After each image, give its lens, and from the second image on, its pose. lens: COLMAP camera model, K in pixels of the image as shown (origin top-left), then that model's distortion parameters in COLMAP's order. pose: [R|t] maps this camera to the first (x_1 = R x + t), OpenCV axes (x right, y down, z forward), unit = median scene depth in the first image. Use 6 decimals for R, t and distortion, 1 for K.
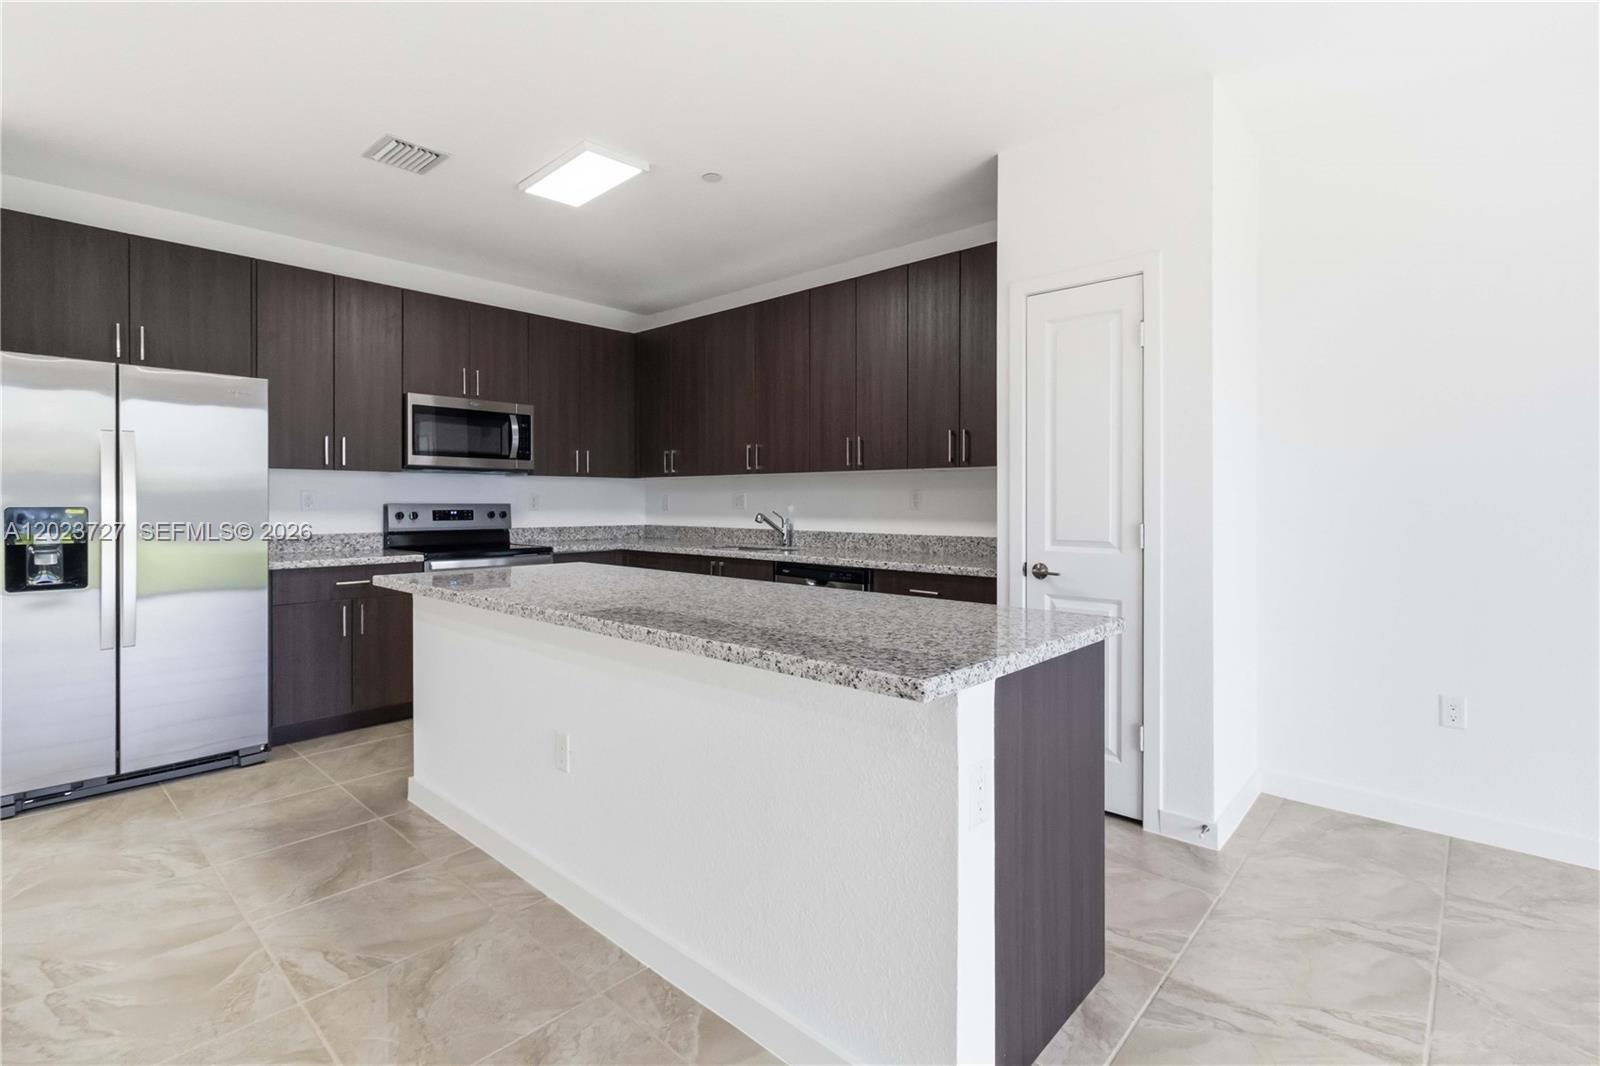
lens RADIAL K [[744.4, 0, 809.5], [0, 744.4, 505.5], [0, 0, 1]] dist [0.002532, -0.000812]
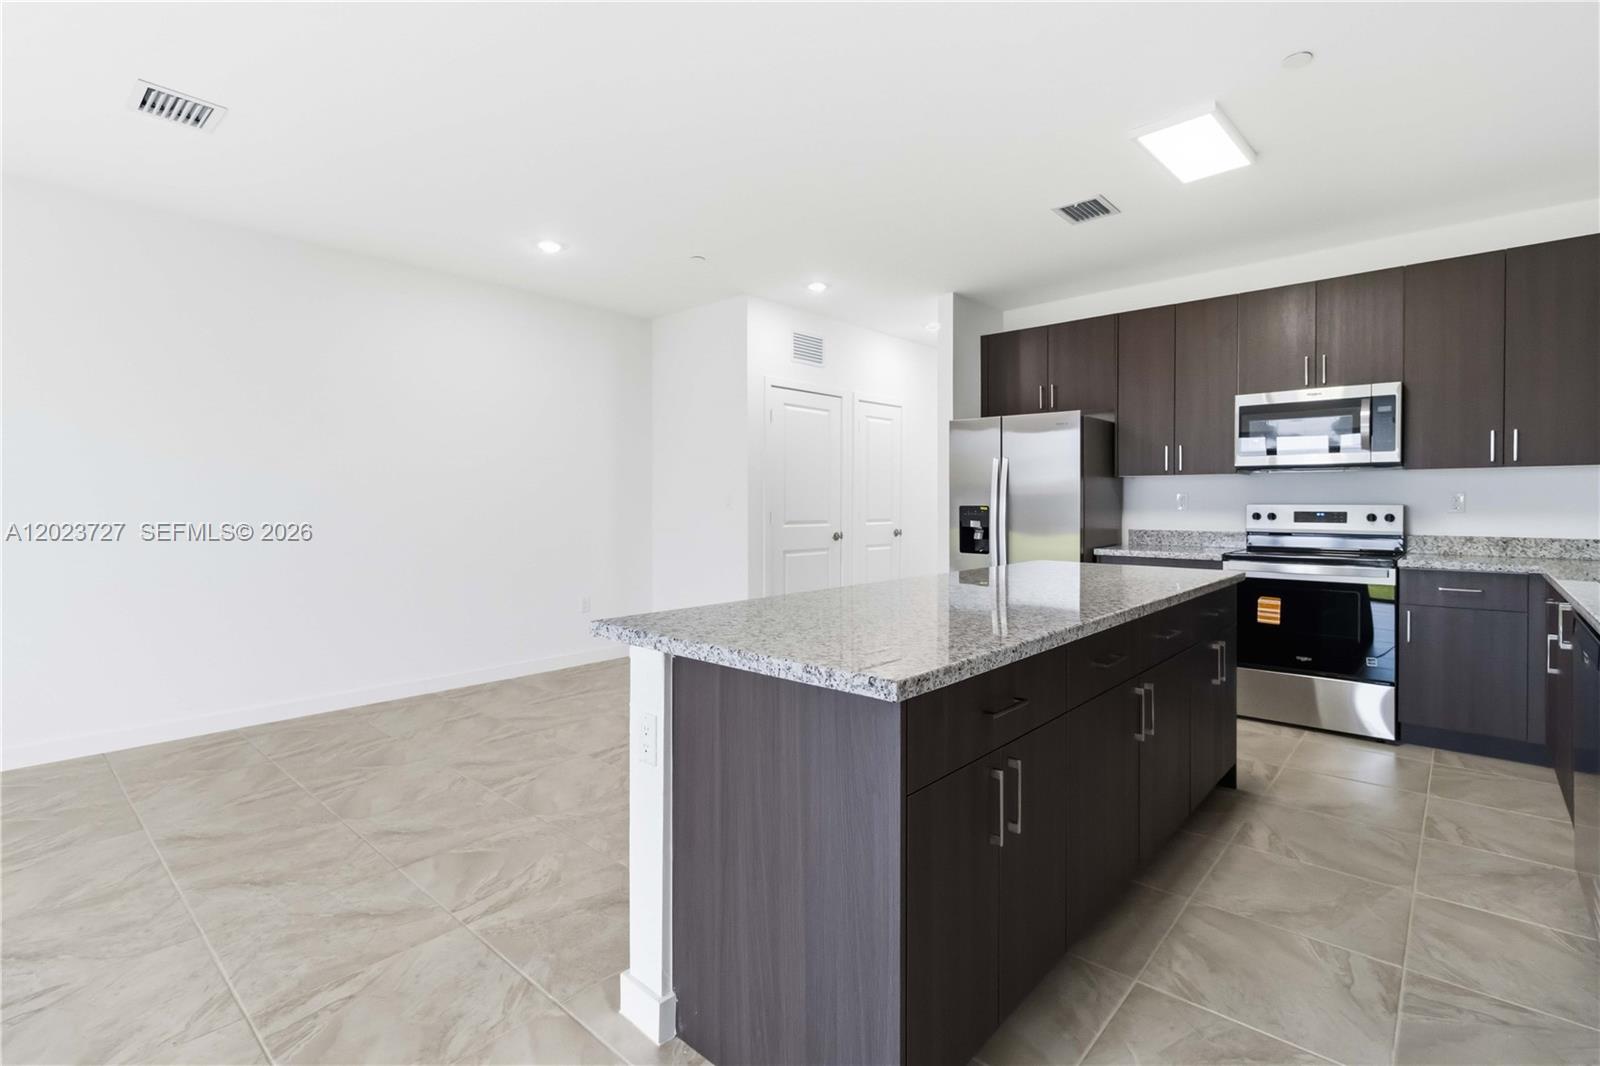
lens RADIAL K [[741.2, 0, 810.0], [0, 741.2, 507.7], [0, 0, 1]] dist [0.002991, -0.000420]
pose [[0.010026, 0.006368, -0.999929, 0.497944], [-0.004803, 0.999968, 0.006321, -0.001494], [0.999938, 0.004739, 0.010056, 0.428146]]
